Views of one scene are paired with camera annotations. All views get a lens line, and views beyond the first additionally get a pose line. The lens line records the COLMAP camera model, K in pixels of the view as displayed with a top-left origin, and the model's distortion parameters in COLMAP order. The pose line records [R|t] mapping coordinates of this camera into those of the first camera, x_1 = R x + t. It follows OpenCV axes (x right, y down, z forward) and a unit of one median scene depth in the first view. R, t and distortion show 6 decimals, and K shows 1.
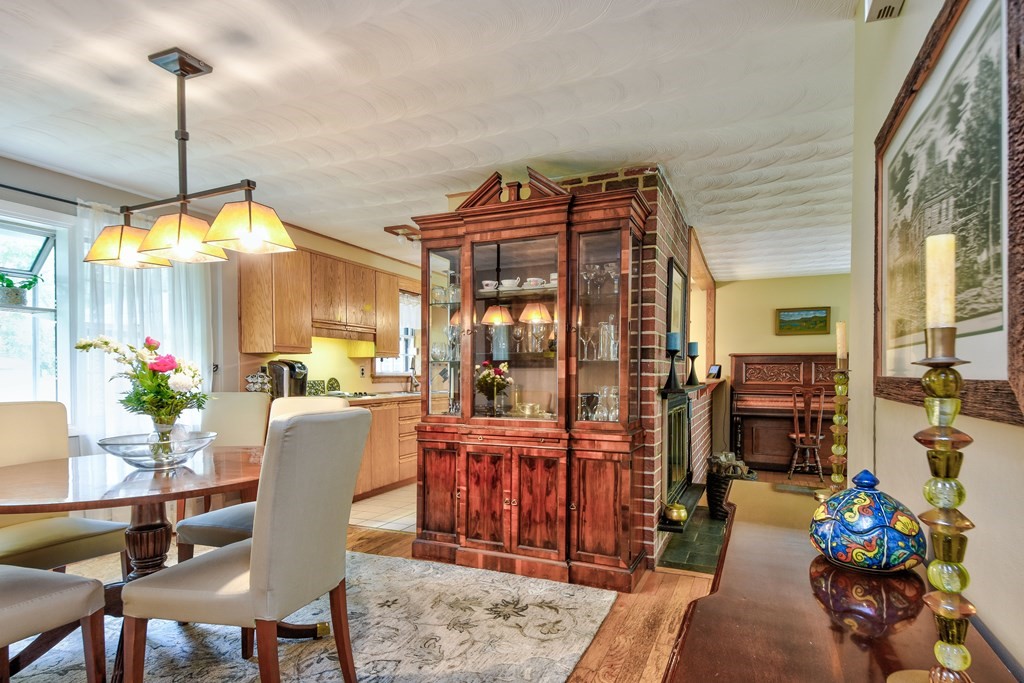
lens RADIAL K [[558.3, 0, 508.2], [0, 558.3, 366.1], [0, 0, 1]] dist [0.075201, -0.054017]
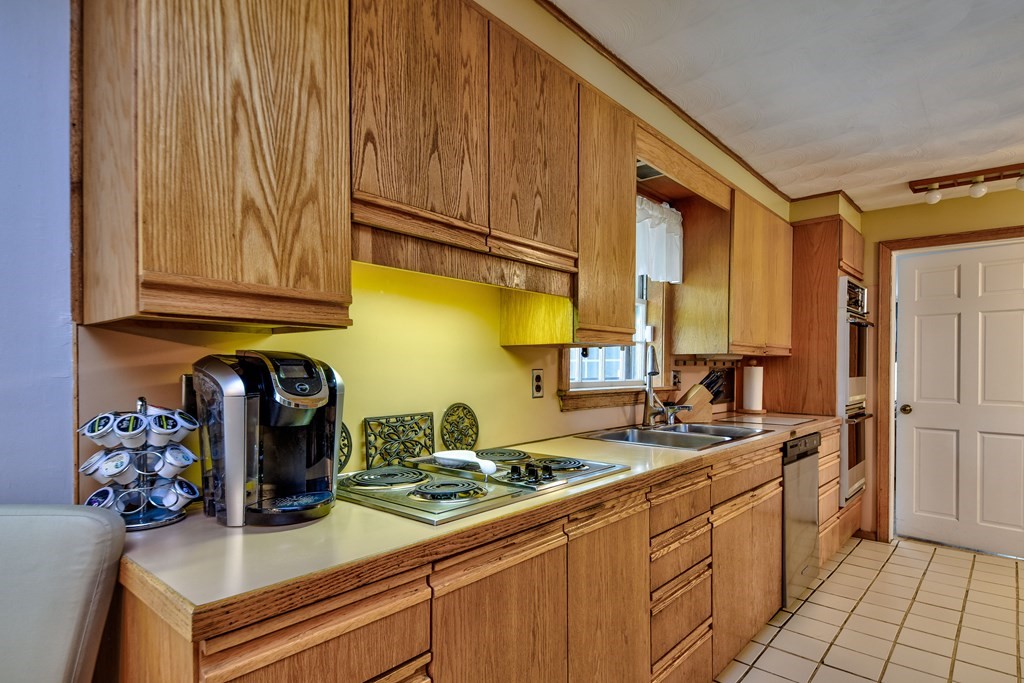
lens RADIAL K [[558.3, 0, 508.2], [0, 558.3, 366.1], [0, 0, 1]] dist [0.075201, -0.054017]
pose [[0.958294, -0.002033, -0.285776, -0.168327], [0.004612, 0.999954, 0.008351, -0.005052], [0.285746, -0.009321, 0.958260, 0.621950]]
